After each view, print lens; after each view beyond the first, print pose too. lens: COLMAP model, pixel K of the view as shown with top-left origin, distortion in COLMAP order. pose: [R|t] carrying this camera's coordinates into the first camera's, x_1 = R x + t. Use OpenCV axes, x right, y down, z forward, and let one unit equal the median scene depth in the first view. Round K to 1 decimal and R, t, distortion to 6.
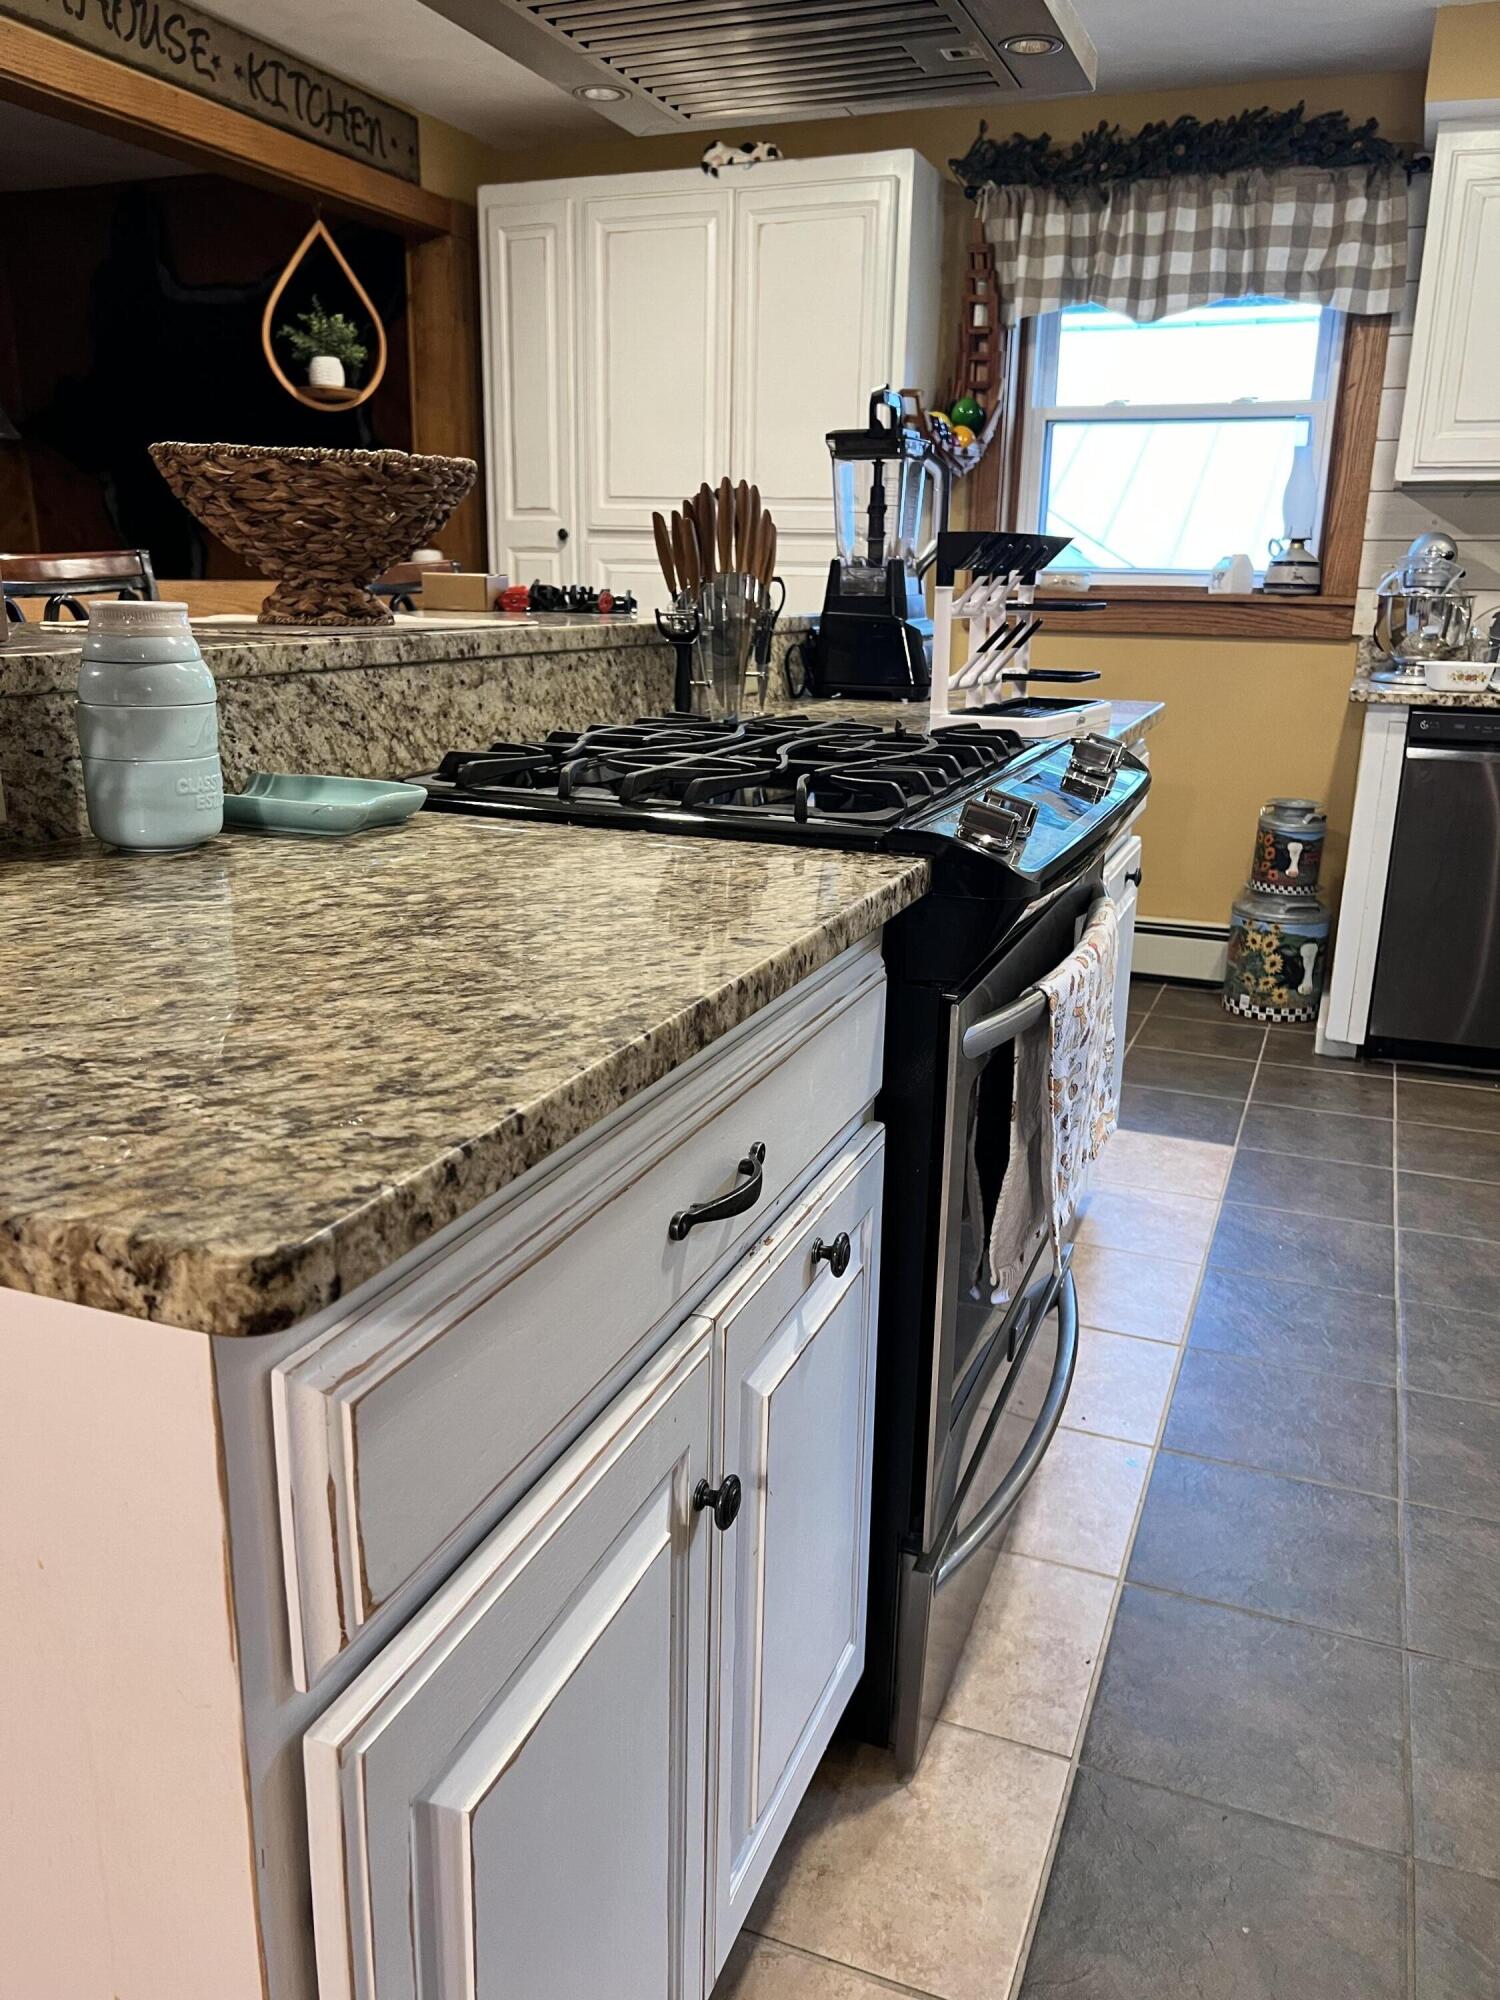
lens RADIAL K [[1510.3, 0, 734.7], [0, 1510.3, 1005.4], [0, 0, 1]] dist [0.022894, -0.011349]
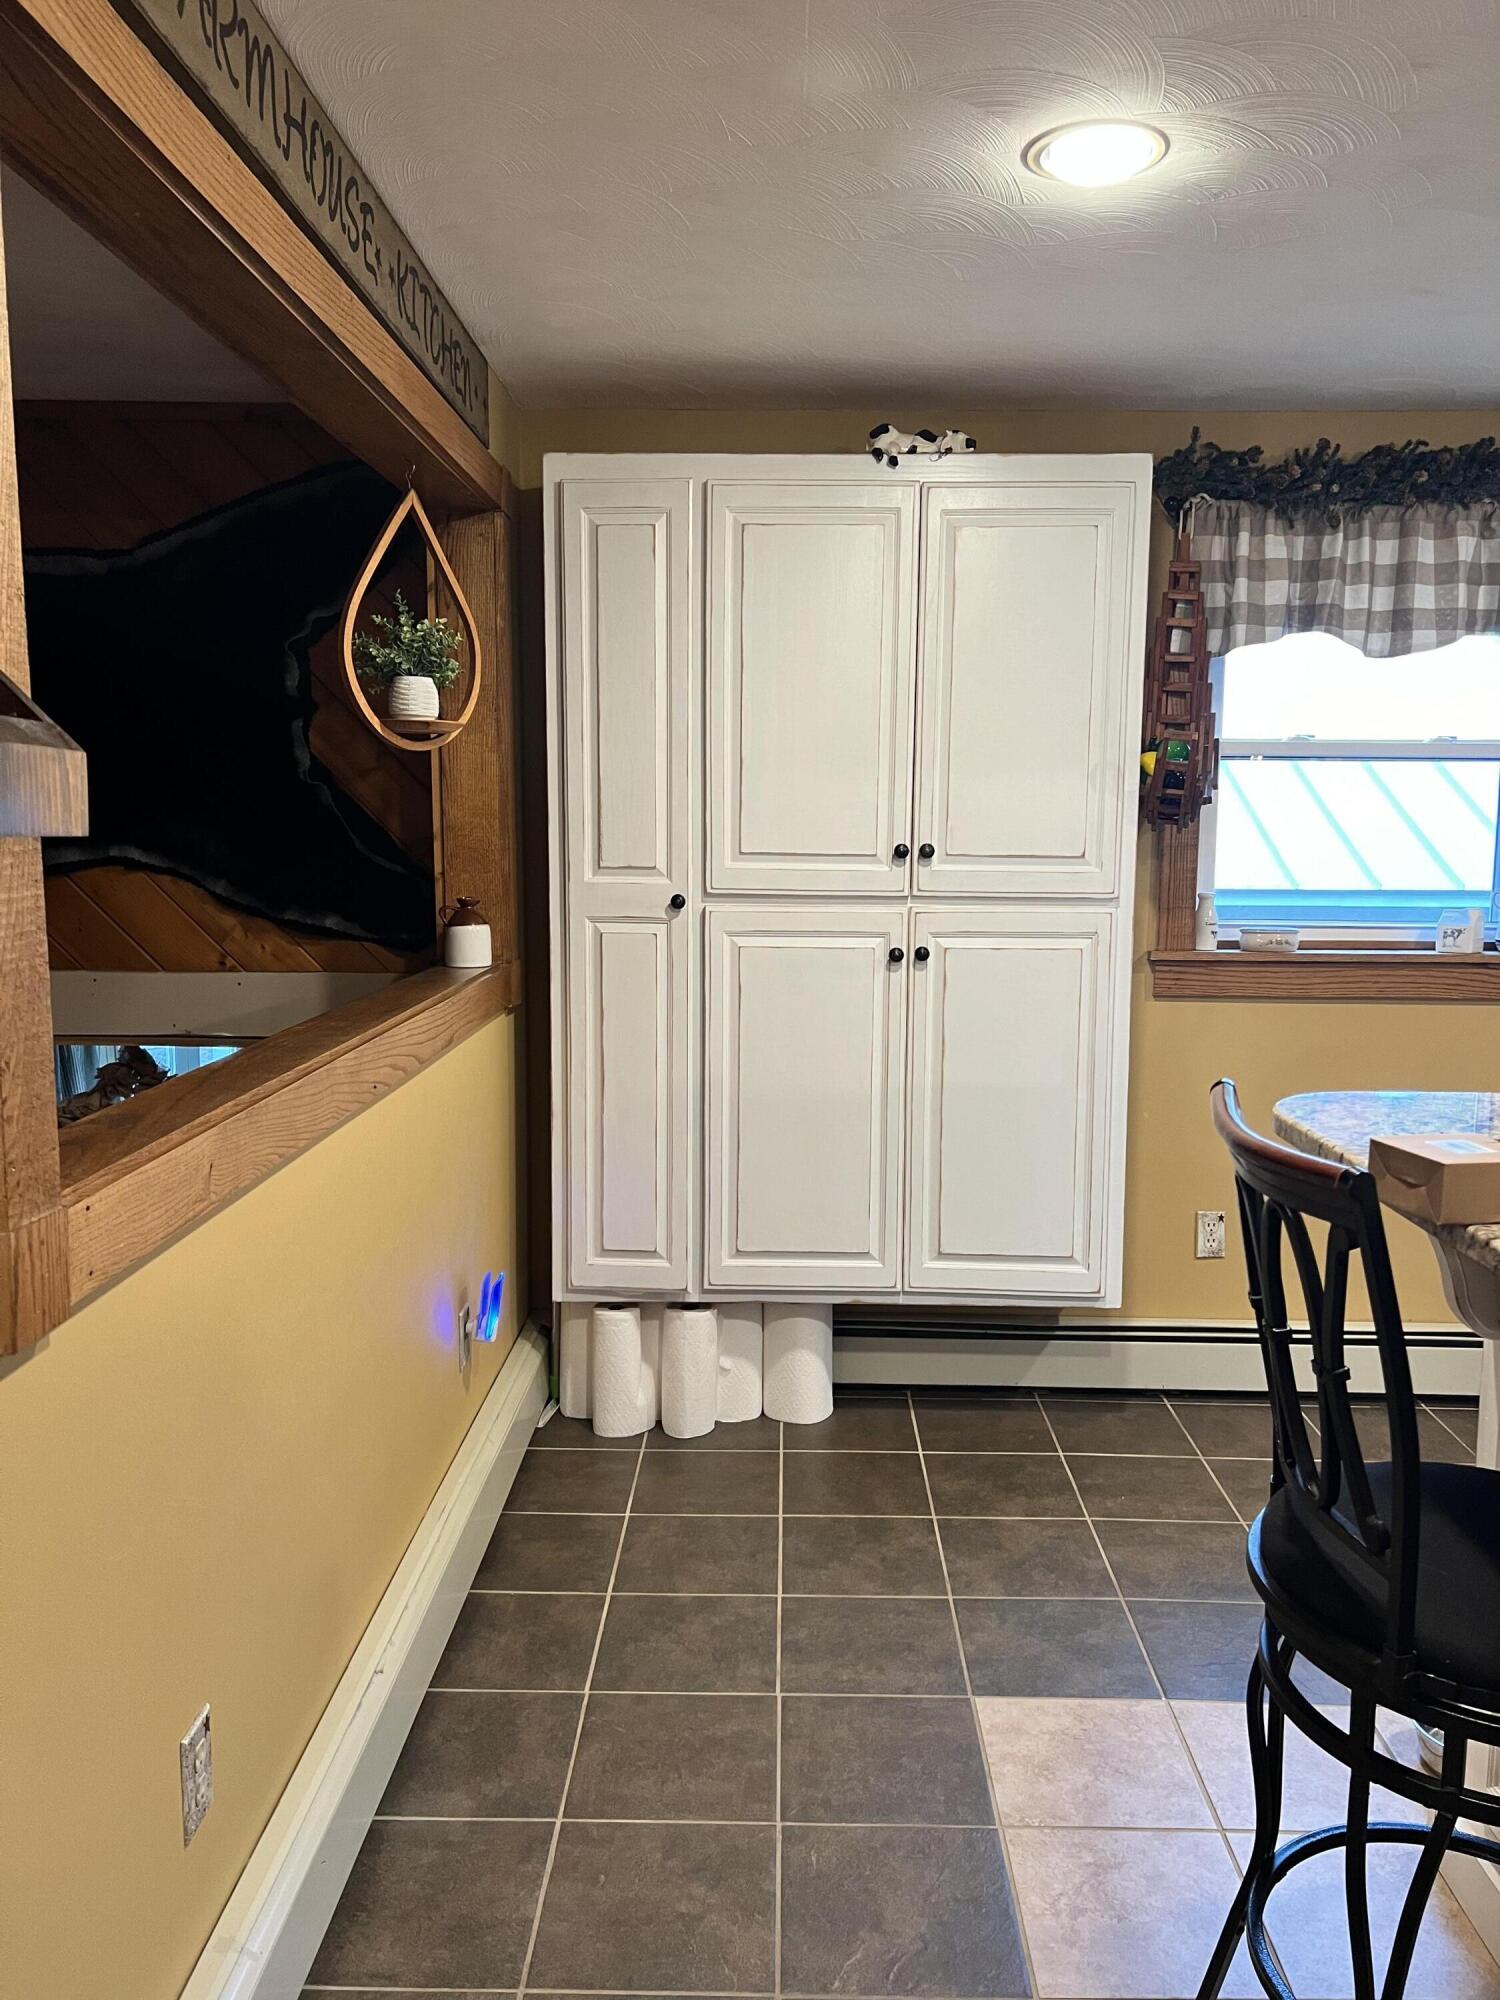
lens RADIAL K [[1510.3, 0, 759.0], [0, 1510.3, 1002.4], [0, 0, 1]] dist [0.022894, -0.011349]
pose [[0.934077, -0.055720, 0.352699, -0.375661], [0.109506, 0.984855, -0.134423, -0.176938], [-0.339867, 0.164184, 0.926031, 0.347710]]
